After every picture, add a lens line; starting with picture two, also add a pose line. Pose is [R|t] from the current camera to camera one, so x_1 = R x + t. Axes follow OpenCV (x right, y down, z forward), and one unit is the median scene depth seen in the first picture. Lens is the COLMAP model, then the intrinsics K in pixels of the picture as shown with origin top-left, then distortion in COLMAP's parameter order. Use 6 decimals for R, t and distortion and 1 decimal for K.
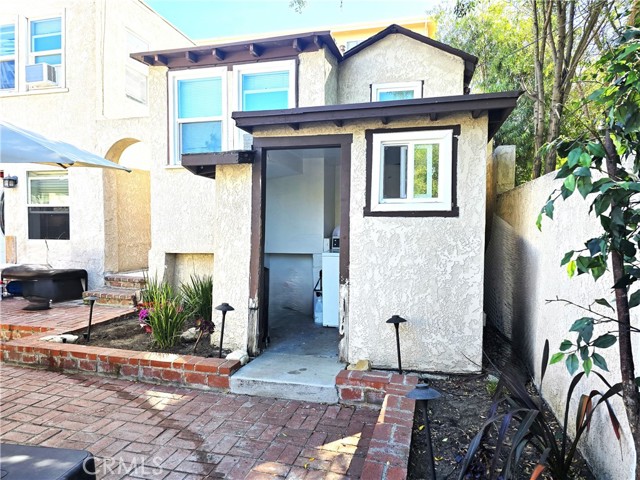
lens RADIAL K [[427.1, 0, 320.1], [0, 427.1, 235.9], [0, 0, 1]] dist [0.048920, -0.048507]
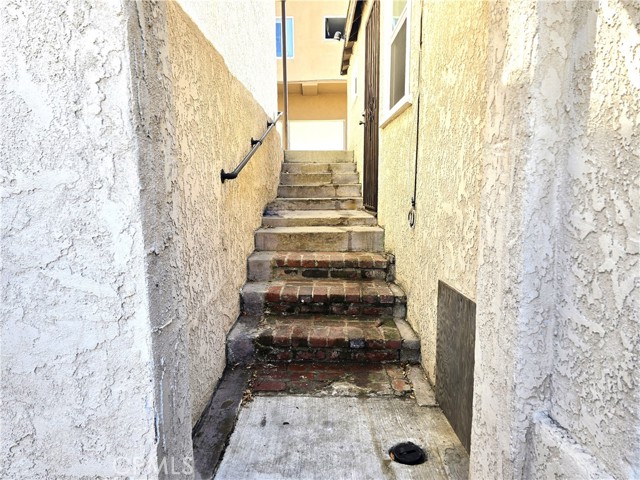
lens RADIAL K [[427.1, 0, 322.5], [0, 427.1, 240.4], [0, 0, 1]] dist [0.048920, -0.048507]
pose [[0.967640, -0.044553, 0.248371, -0.520160], [0.023222, 0.995835, 0.088162, -0.060433], [-0.251264, -0.079541, 0.964645, 0.898295]]
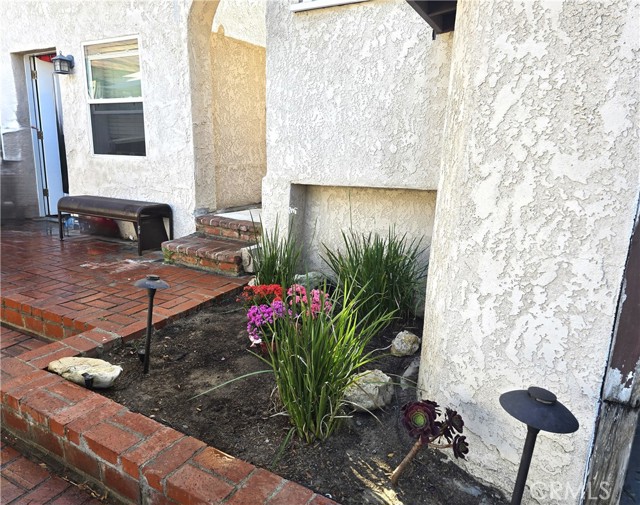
lens RADIAL K [[436.1, 0, 315.8], [0, 436.1, 246.8], [0, 0, 1]] dist [0.026610, -0.015204]
pose [[0.969695, 0.070183, -0.234020, -0.195808], [-0.025339, 0.981577, 0.189379, 0.012878], [0.243000, -0.177710, 0.953609, 0.468688]]
